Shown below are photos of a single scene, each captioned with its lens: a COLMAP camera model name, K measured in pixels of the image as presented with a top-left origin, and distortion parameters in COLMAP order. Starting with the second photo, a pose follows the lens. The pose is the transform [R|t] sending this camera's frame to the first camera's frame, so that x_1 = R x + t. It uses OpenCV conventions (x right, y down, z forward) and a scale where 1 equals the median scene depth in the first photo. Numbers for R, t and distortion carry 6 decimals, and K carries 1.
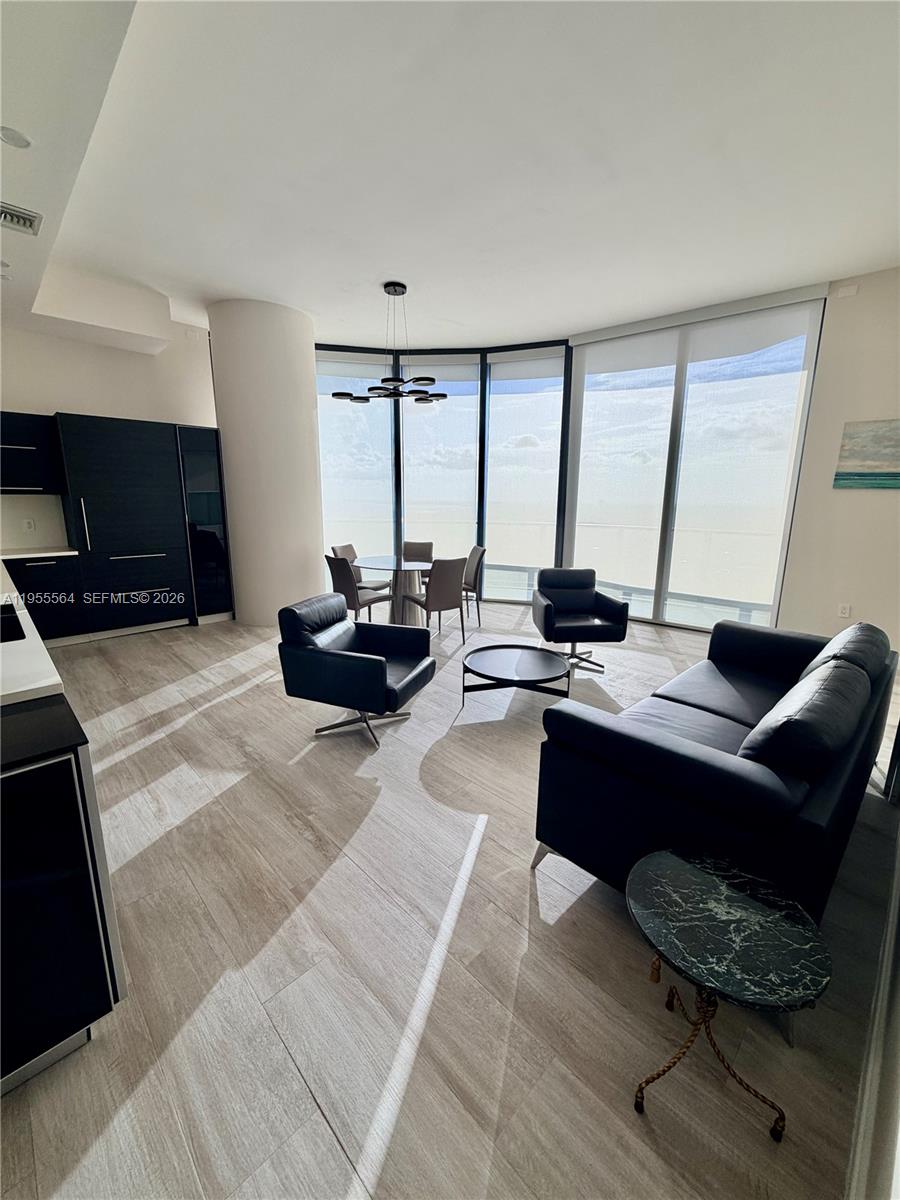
lens RADIAL K [[476.0, 0, 448.0], [0, 476.0, 600.9], [0, 0, 1]] dist [-0.001936, 0.000143]
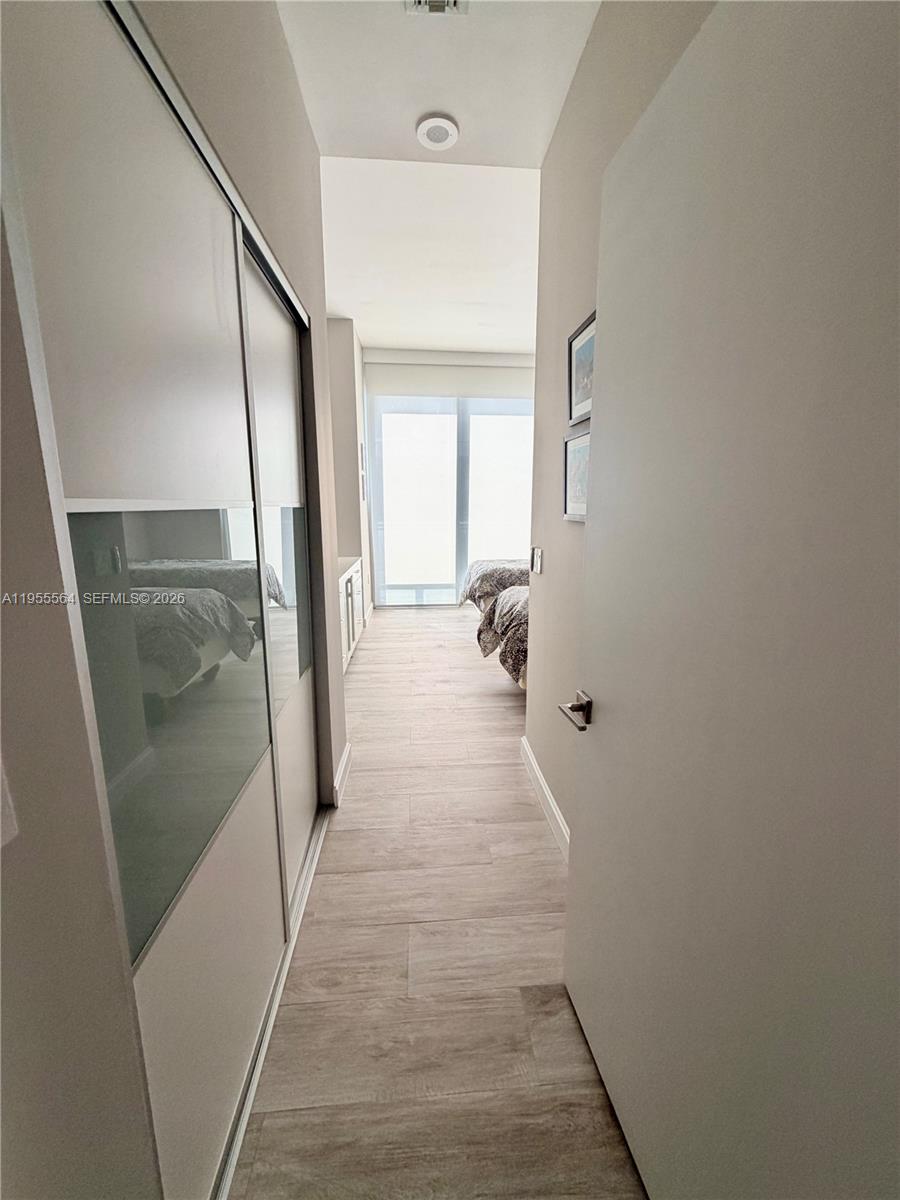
lens RADIAL K [[476.0, 0, 449.7], [0, 476.0, 597.2], [0, 0, 1]] dist [-0.001936, 0.000143]
pose [[0.642216, -0.141006, 0.753443, -0.388737], [0.171298, 0.984477, 0.038234, -0.059783], [-0.747138, 0.104509, 0.656401, 0.271852]]
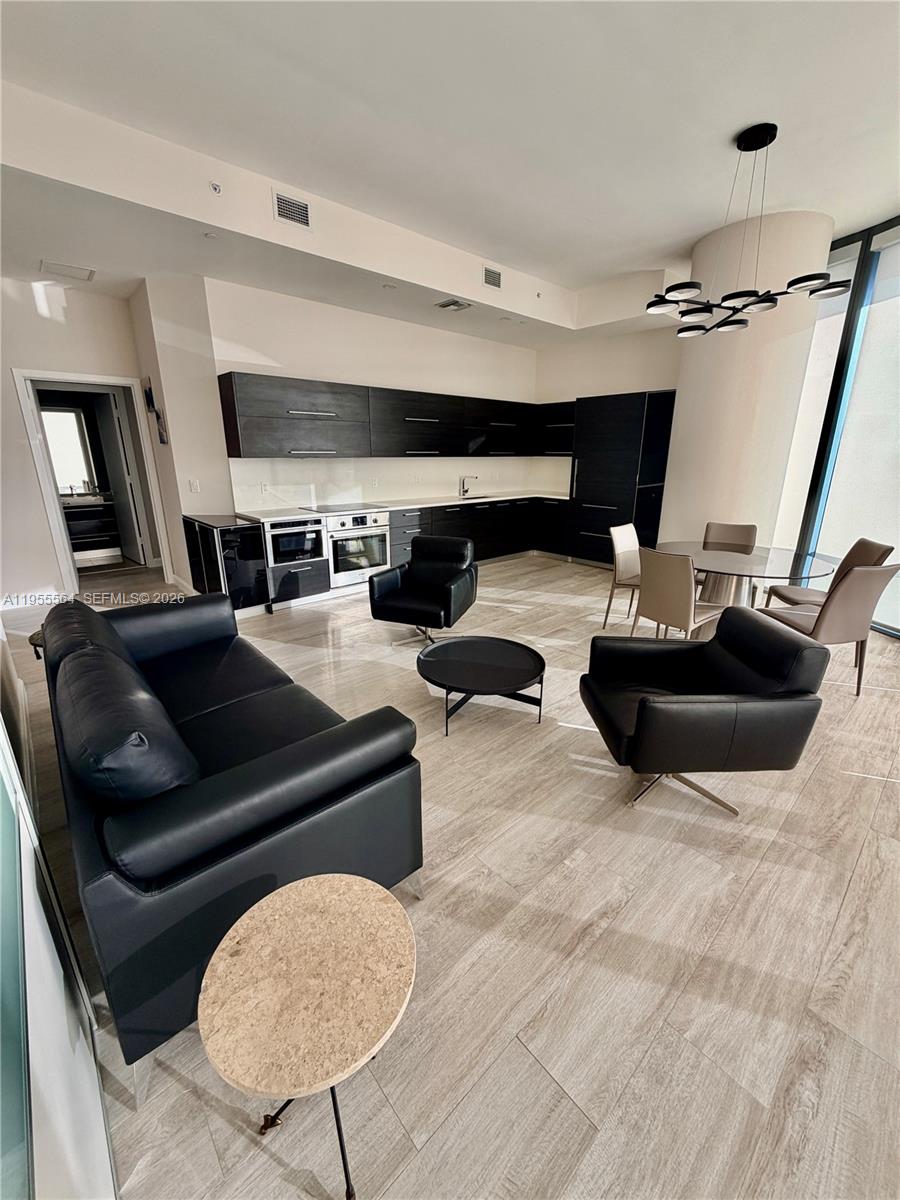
lens RADIAL K [[476.0, 0, 451.4], [0, 476.0, 596.3], [0, 0, 1]] dist [-0.001936, 0.000143]
pose [[-0.038867, 0.277913, -0.959819, 0.812539], [-0.217580, 0.935144, 0.279579, -0.176157], [0.975268, 0.219704, 0.024122, 0.816312]]
